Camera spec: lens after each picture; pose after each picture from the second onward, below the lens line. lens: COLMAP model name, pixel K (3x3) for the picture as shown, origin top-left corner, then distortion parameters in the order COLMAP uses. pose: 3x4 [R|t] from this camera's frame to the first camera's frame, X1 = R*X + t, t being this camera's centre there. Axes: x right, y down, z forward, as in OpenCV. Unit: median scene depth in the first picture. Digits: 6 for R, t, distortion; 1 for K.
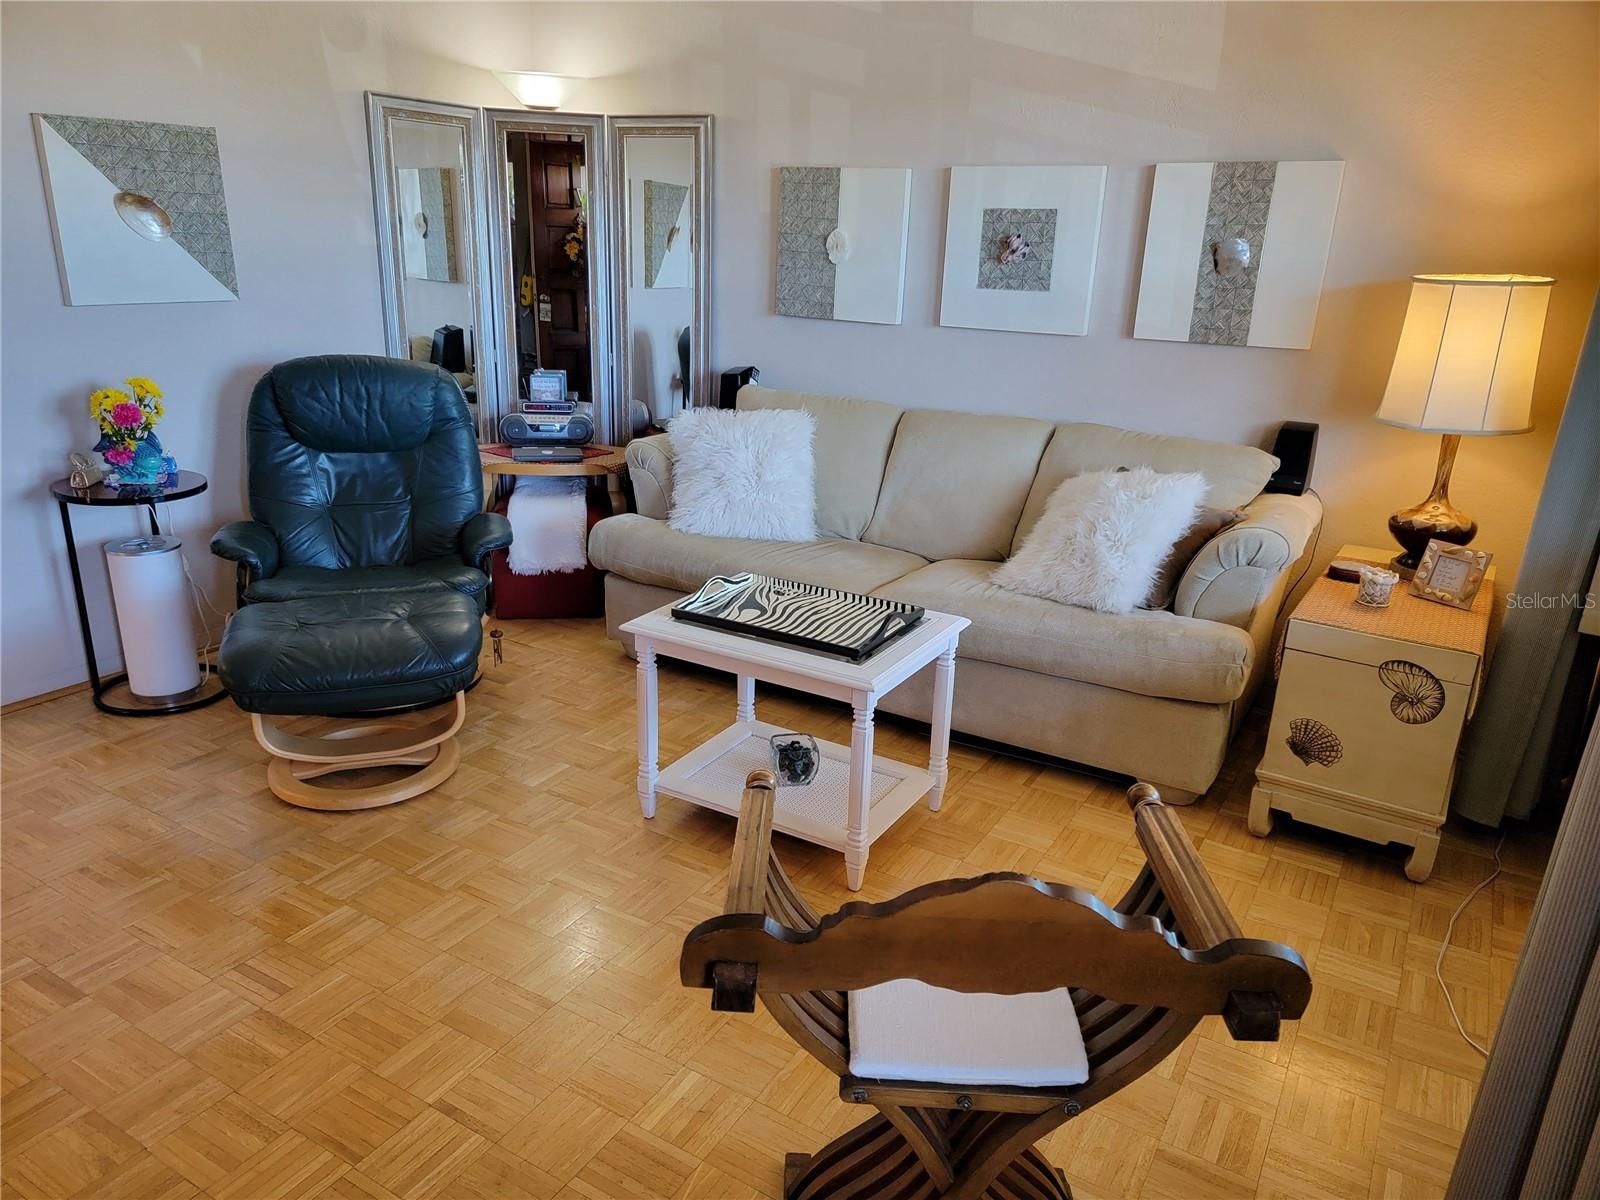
lens RADIAL K [[1109.4, 0, 799.8], [0, 1109.4, 611.8], [0, 0, 1]] dist [0.078671, -0.065640]
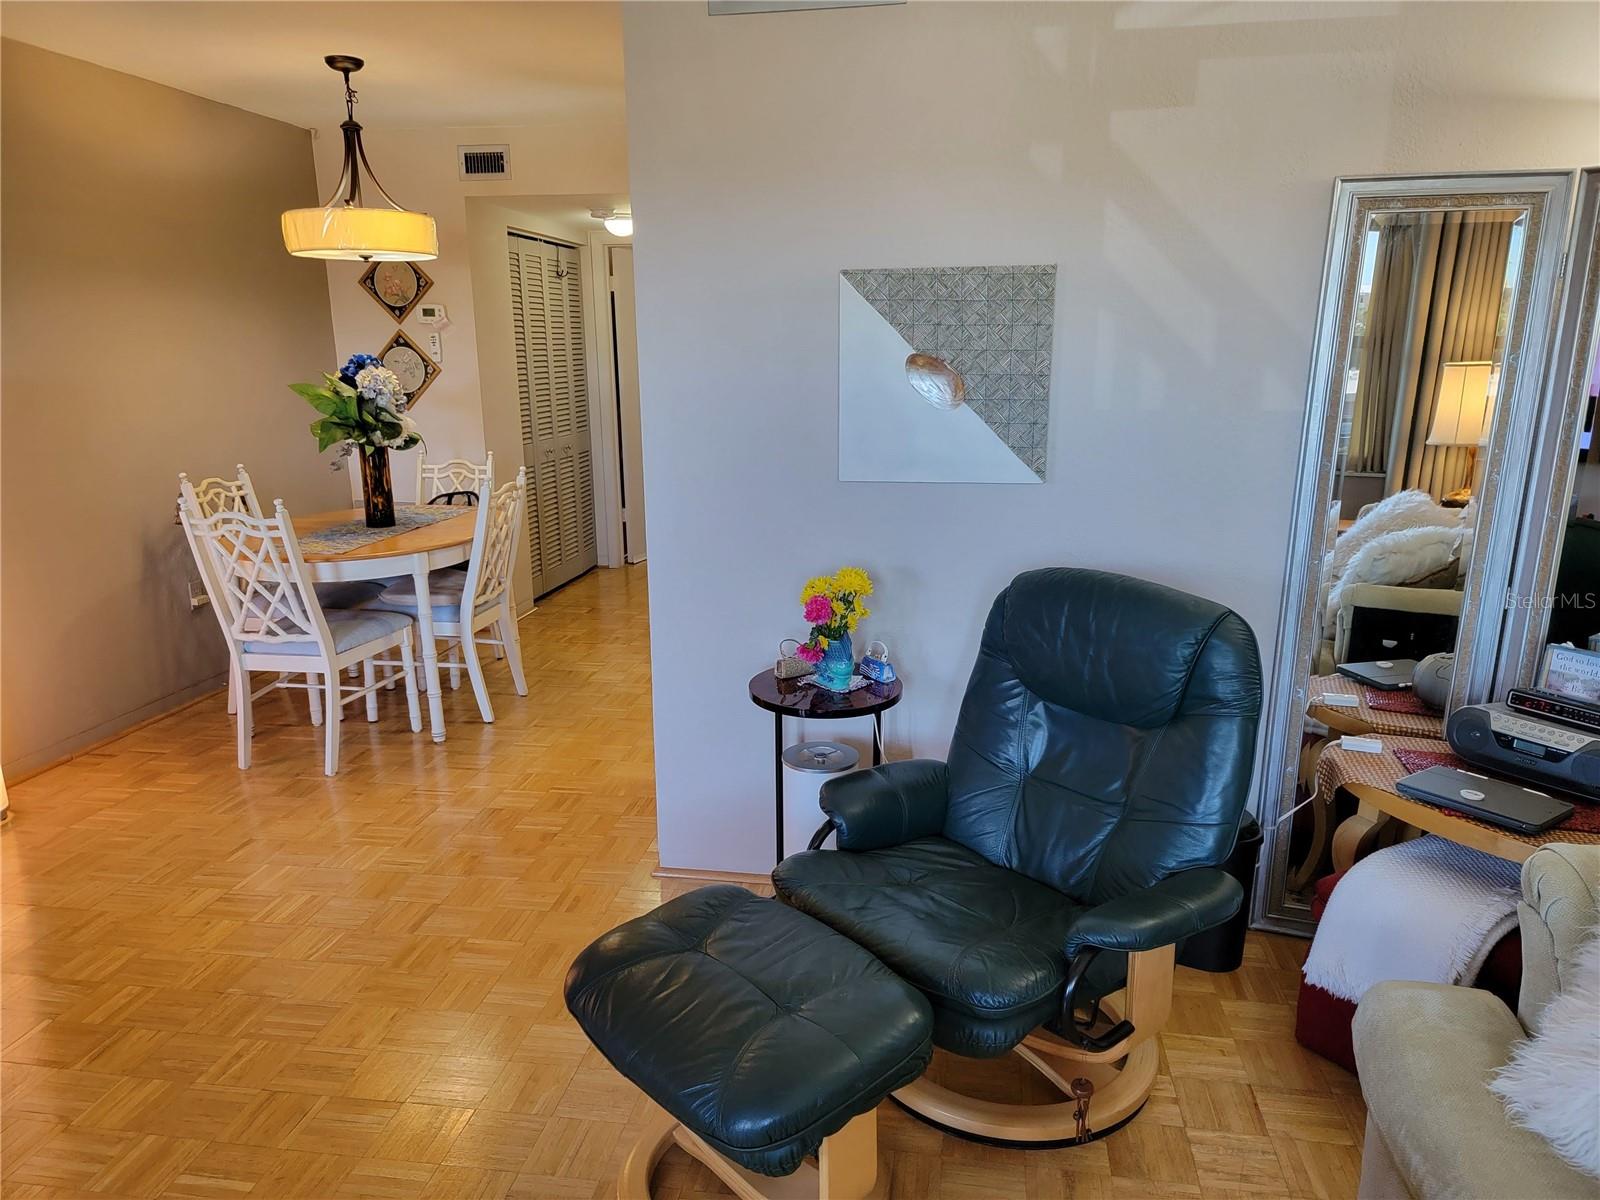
lens RADIAL K [[1109.4, 0, 809.2], [0, 1109.4, 612.7], [0, 0, 1]] dist [0.078671, -0.065640]
pose [[0.380057, 0.184964, -0.906281, 0.146034], [-0.288200, 0.954707, 0.073988, -0.215570], [0.878918, 0.233071, 0.416150, 0.606451]]
